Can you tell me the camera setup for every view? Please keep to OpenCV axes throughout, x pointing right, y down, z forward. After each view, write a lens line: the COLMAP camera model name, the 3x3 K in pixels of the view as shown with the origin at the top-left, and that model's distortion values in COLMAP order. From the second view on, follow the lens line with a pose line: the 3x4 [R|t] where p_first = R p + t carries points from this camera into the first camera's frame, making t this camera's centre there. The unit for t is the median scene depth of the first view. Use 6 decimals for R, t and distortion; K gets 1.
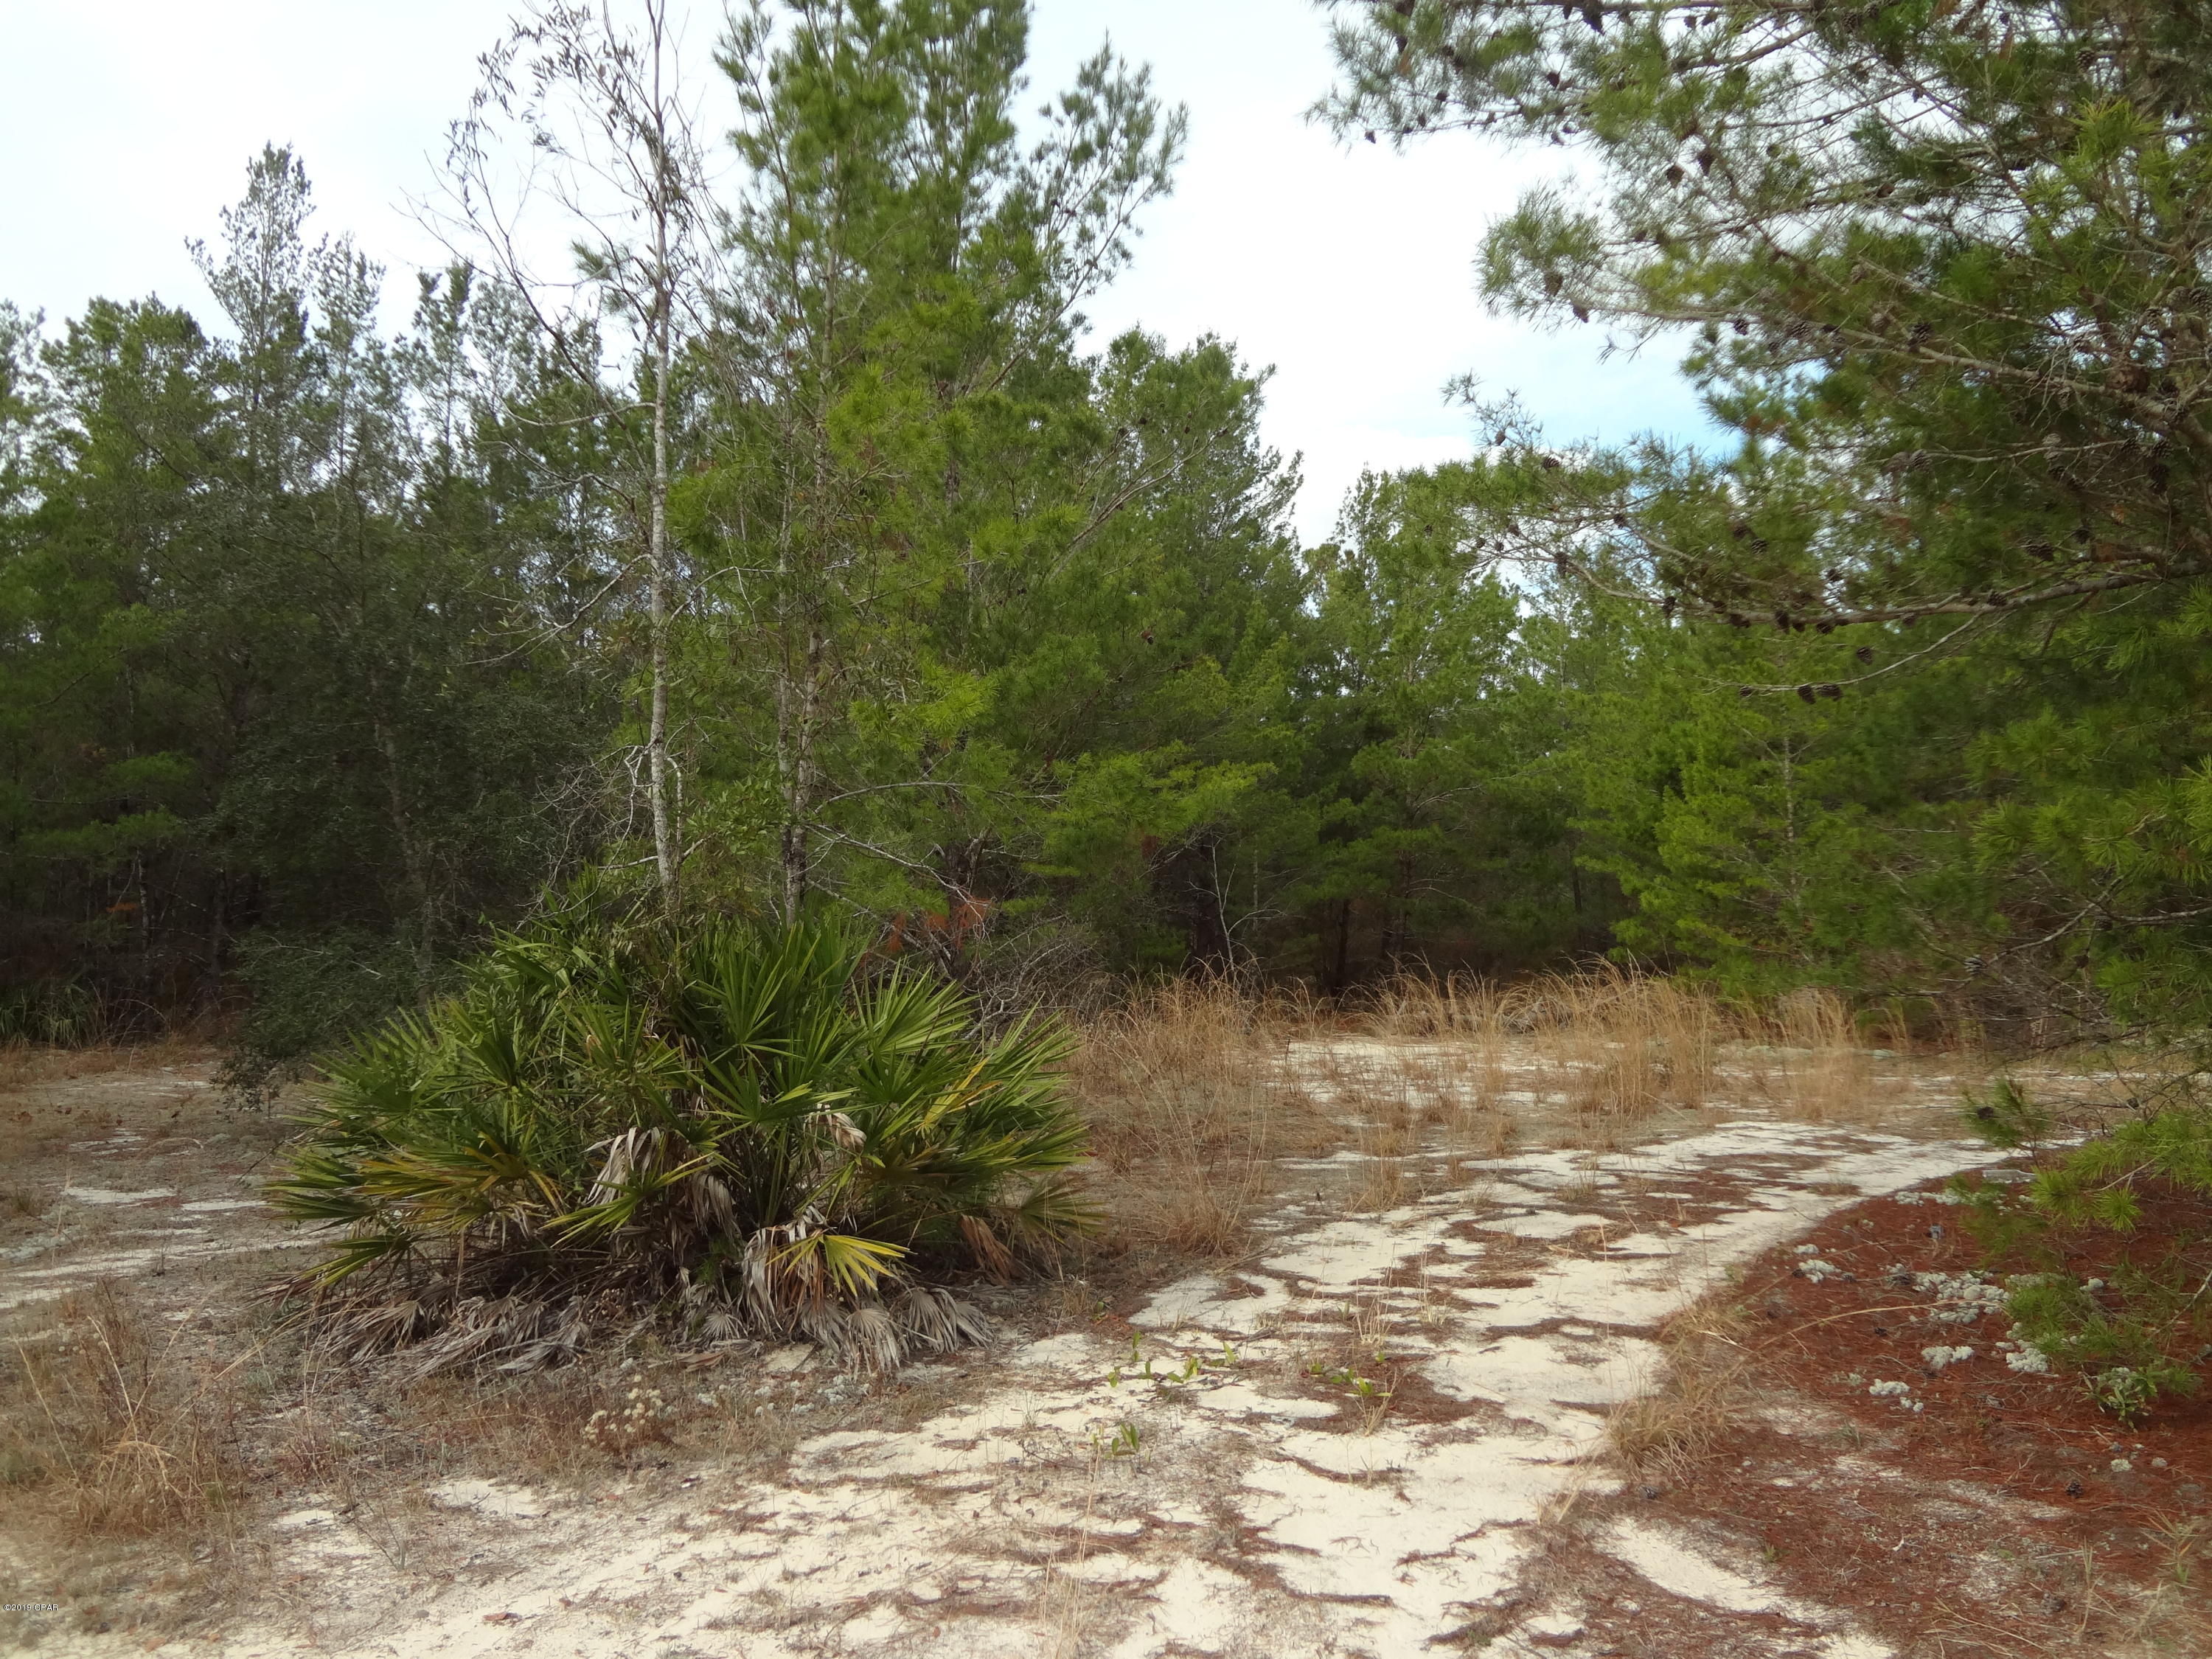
lens RADIAL K [[1884.0, 0, 1106.0], [0, 1884.0, 829.5], [0, 0, 1]] dist [-0.004904, -0.002708]
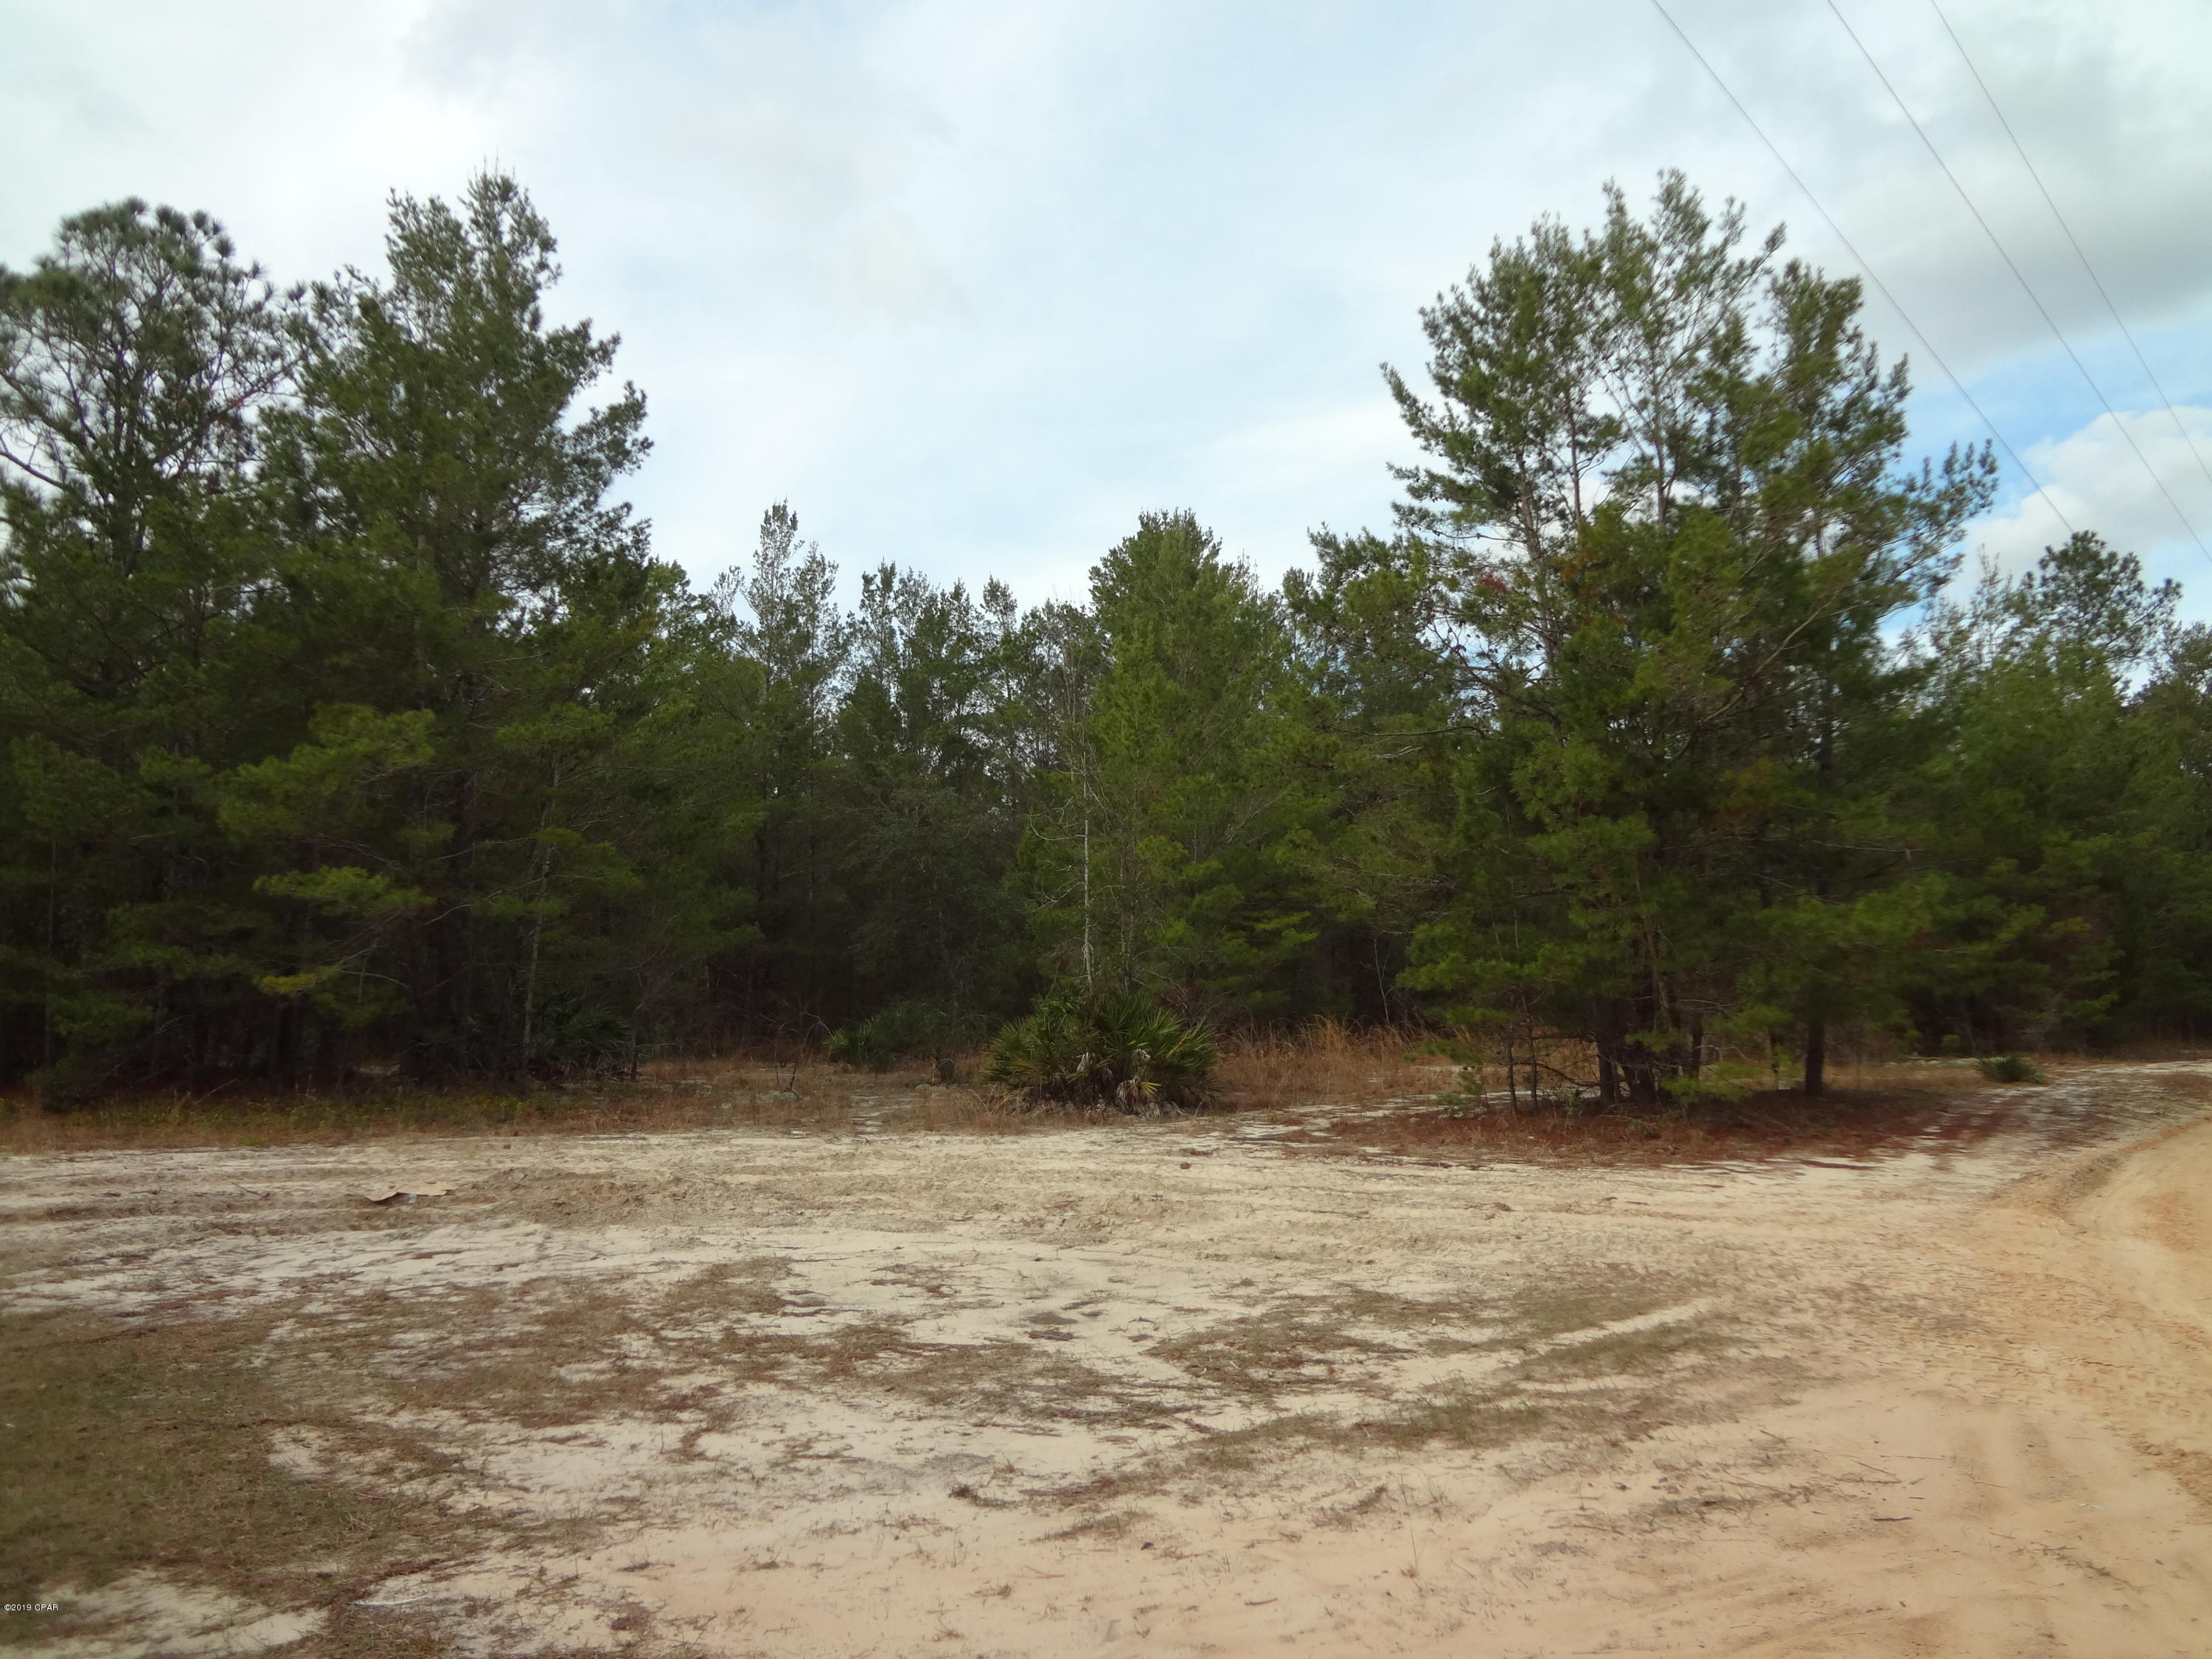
lens RADIAL K [[1884.0, 0, 1106.0], [0, 1884.0, 829.5], [0, 0, 1]] dist [-0.004904, -0.002708]
pose [[0.989215, -0.008787, -0.146206, 0.065795], [0.003953, 0.999437, -0.033319, -0.030880], [0.146417, 0.032382, 0.988693, -0.536279]]
